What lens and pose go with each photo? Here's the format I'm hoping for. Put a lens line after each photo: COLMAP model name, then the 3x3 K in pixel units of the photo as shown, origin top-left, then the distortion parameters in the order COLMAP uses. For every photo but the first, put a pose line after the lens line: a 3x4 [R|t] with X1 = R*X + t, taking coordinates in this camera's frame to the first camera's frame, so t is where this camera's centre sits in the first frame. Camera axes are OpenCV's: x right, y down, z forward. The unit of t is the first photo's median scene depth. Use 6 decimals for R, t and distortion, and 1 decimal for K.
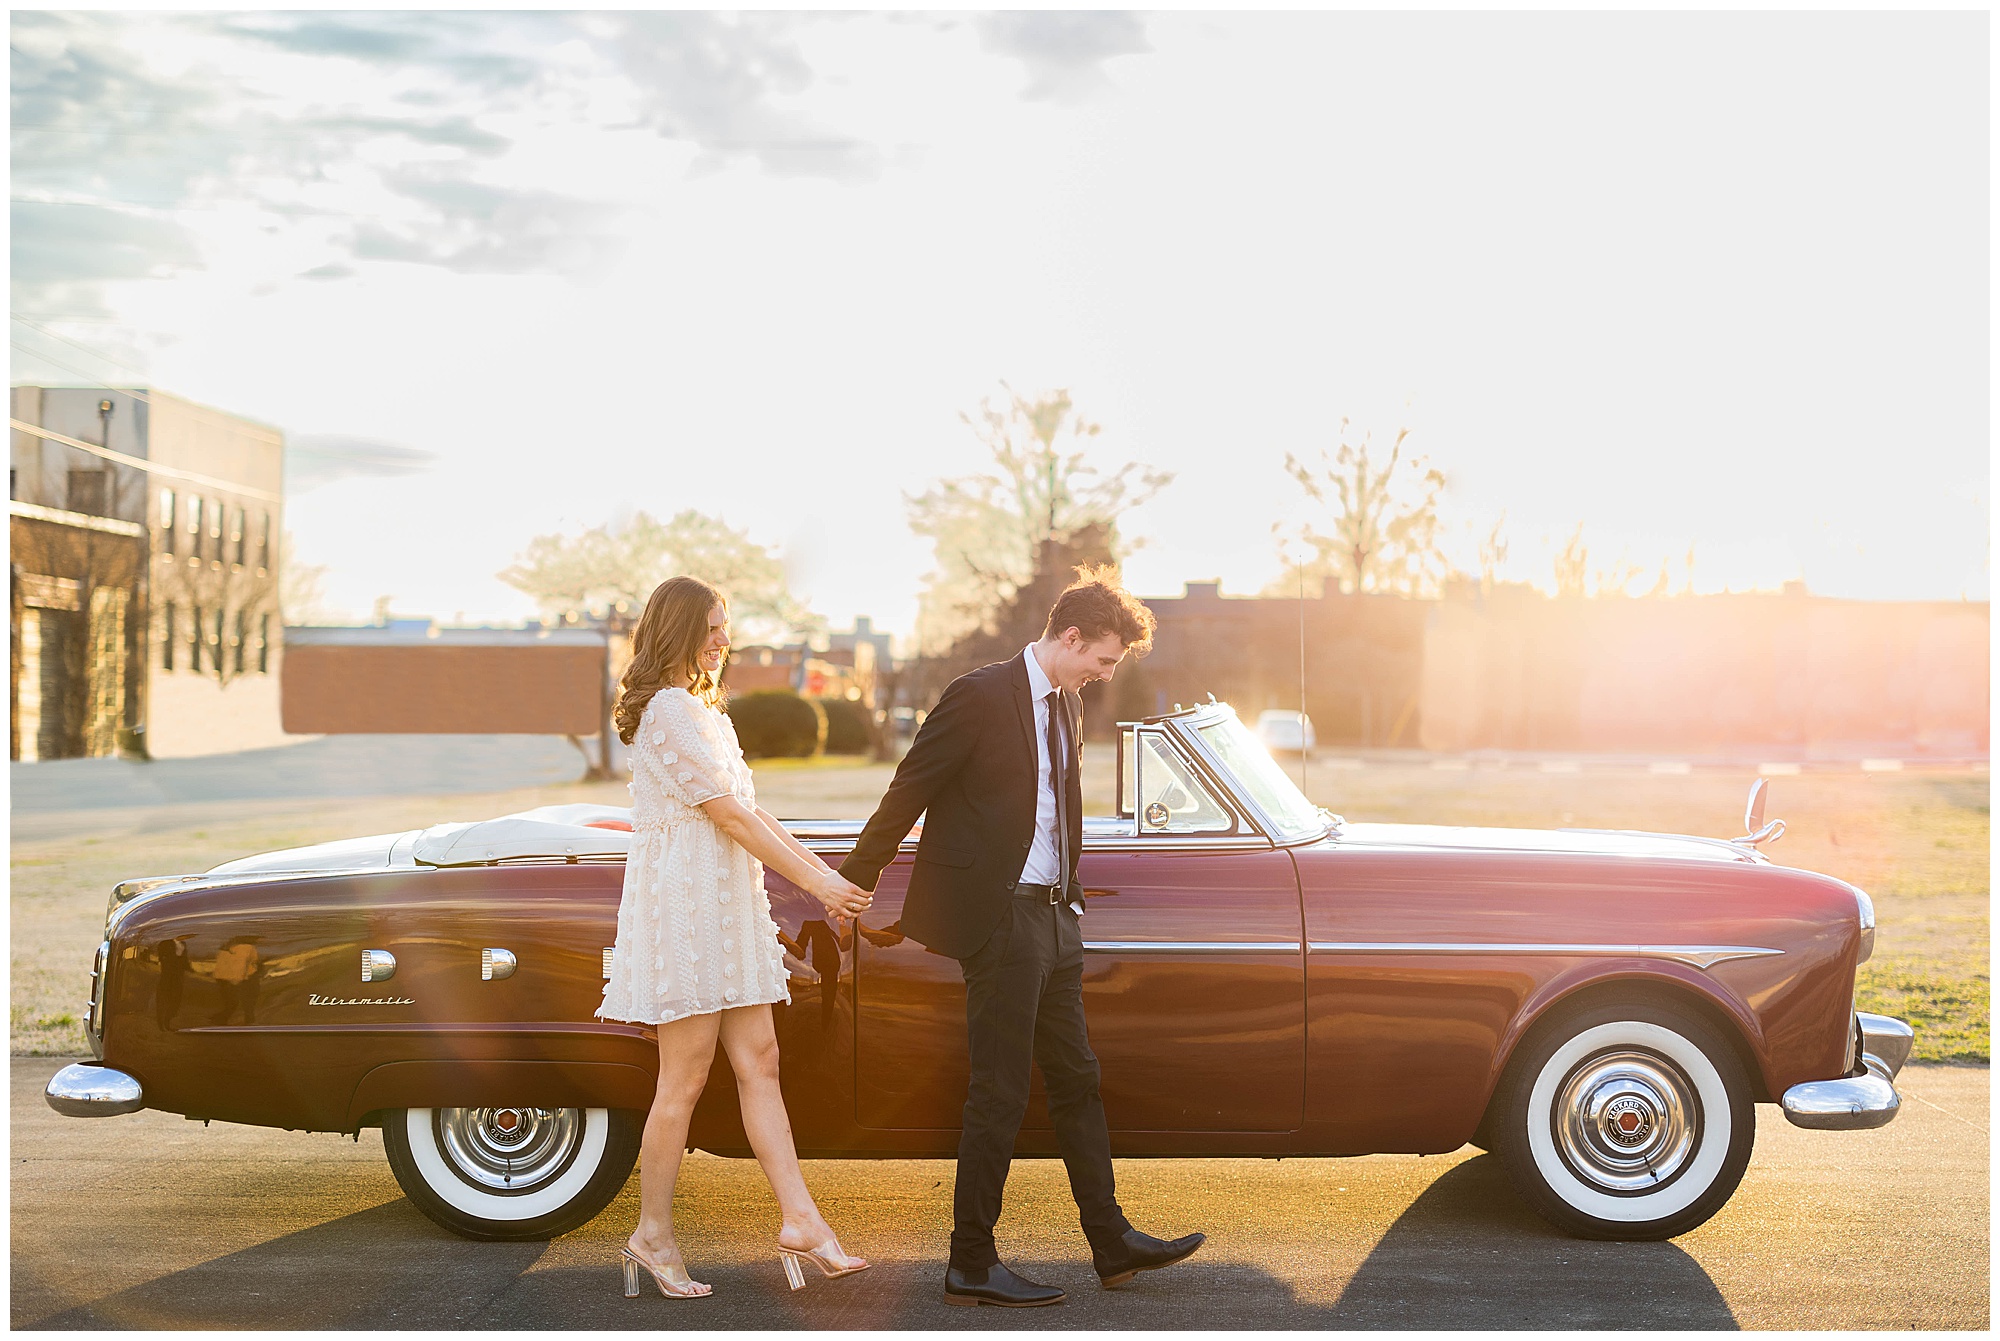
lens RADIAL K [[2890.2, 0, 1000.0], [0, 2890.2, 670.5], [0, 0, 1]] dist [0.030291, -0.077159]
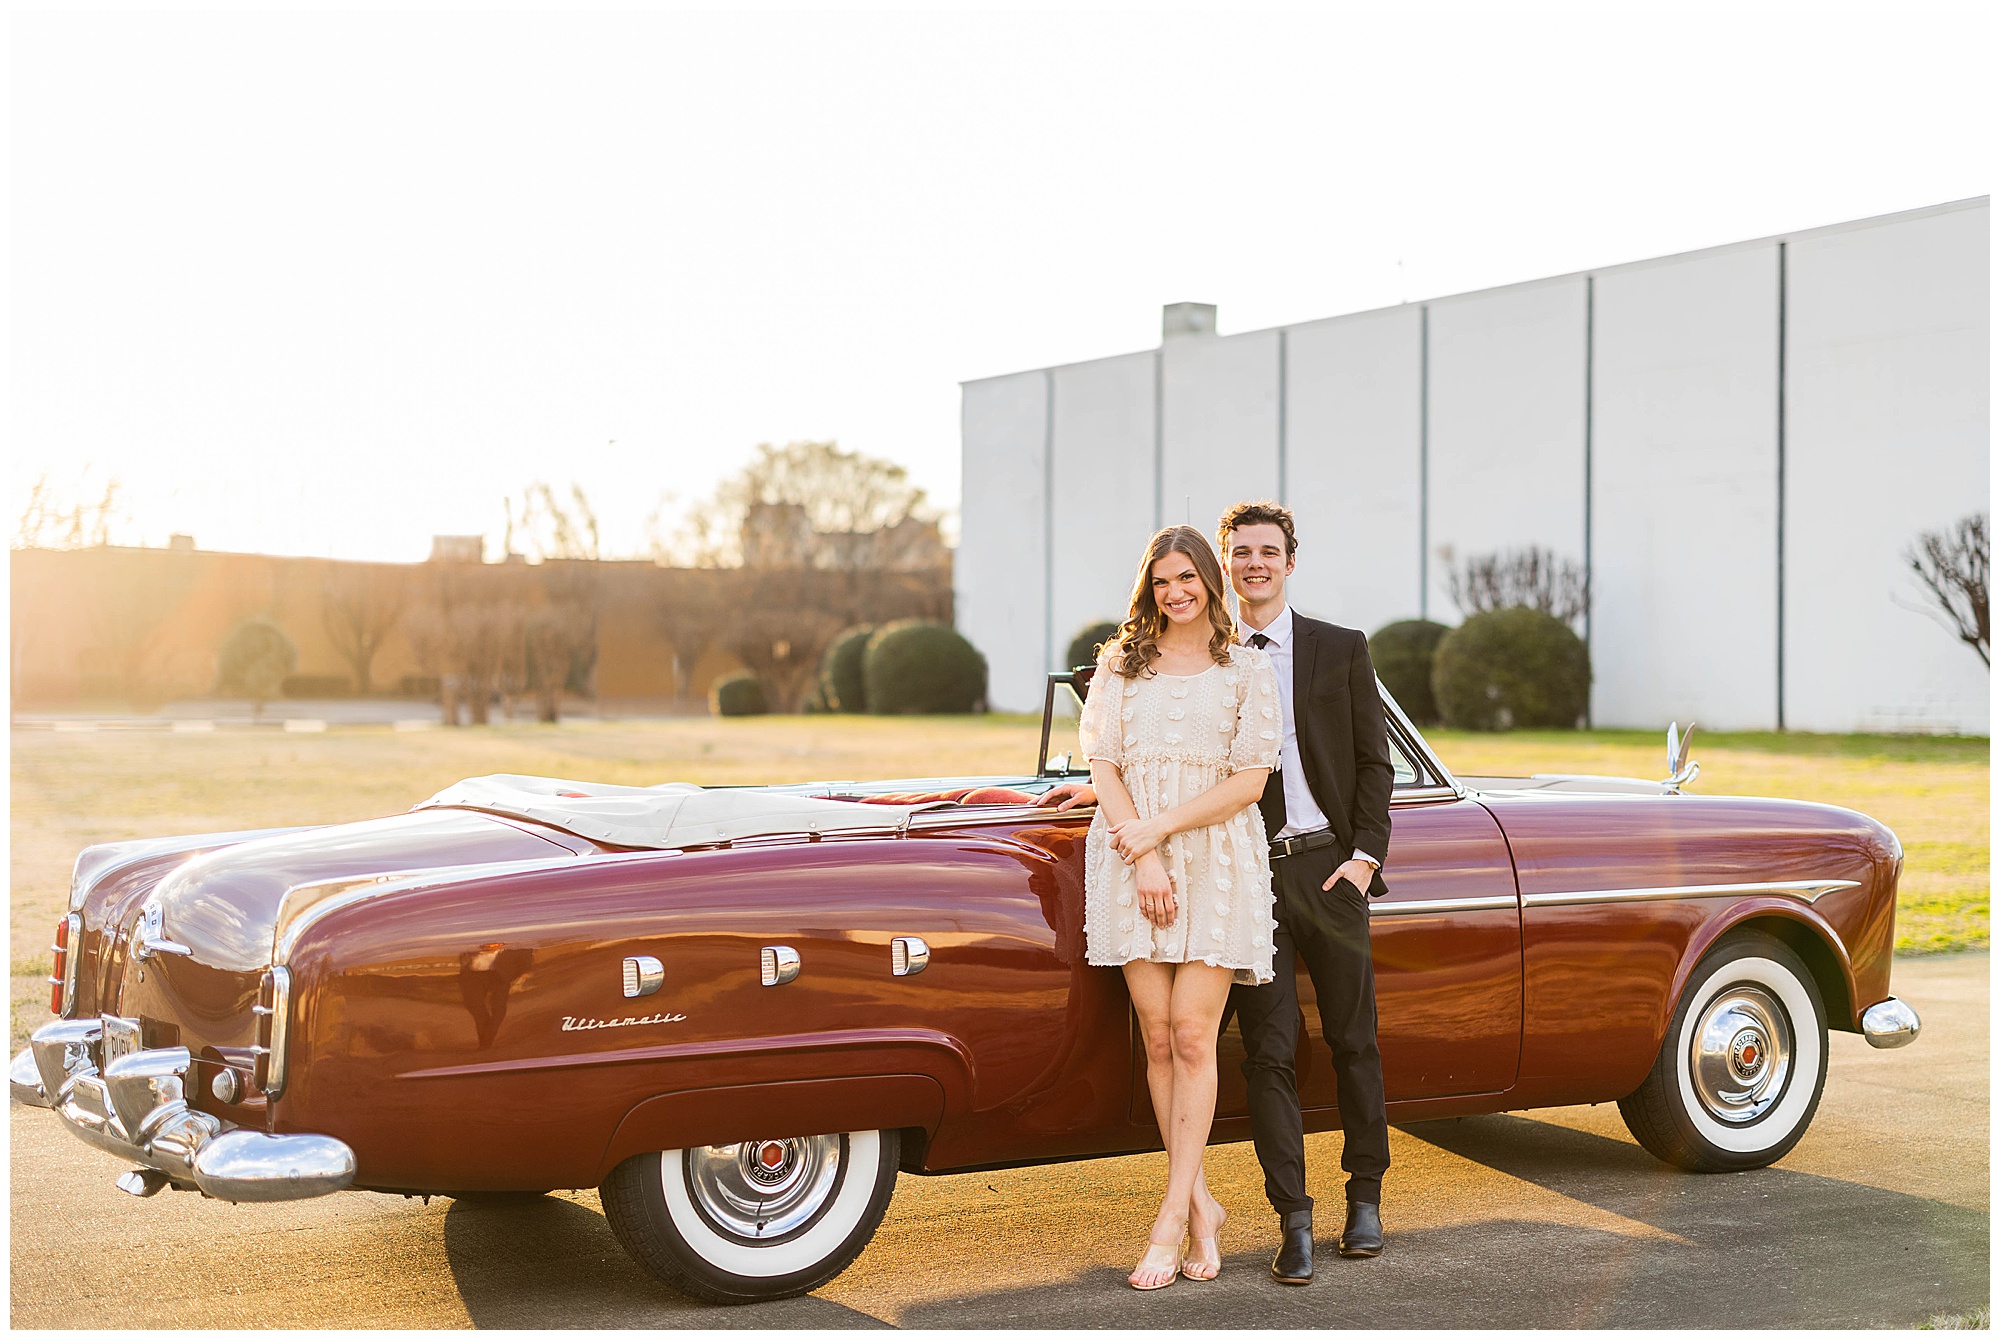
lens RADIAL K [[2965.8, 0, 973.9], [0, 2965.8, 666.2], [0, 0, 1]] dist [0.011493, 0.039727]
pose [[0.841826, -0.003110, 0.539739, -0.578193], [-0.004075, 0.999918, 0.012117, 0.005729], [-0.539733, -0.012400, 0.841745, 0.258465]]
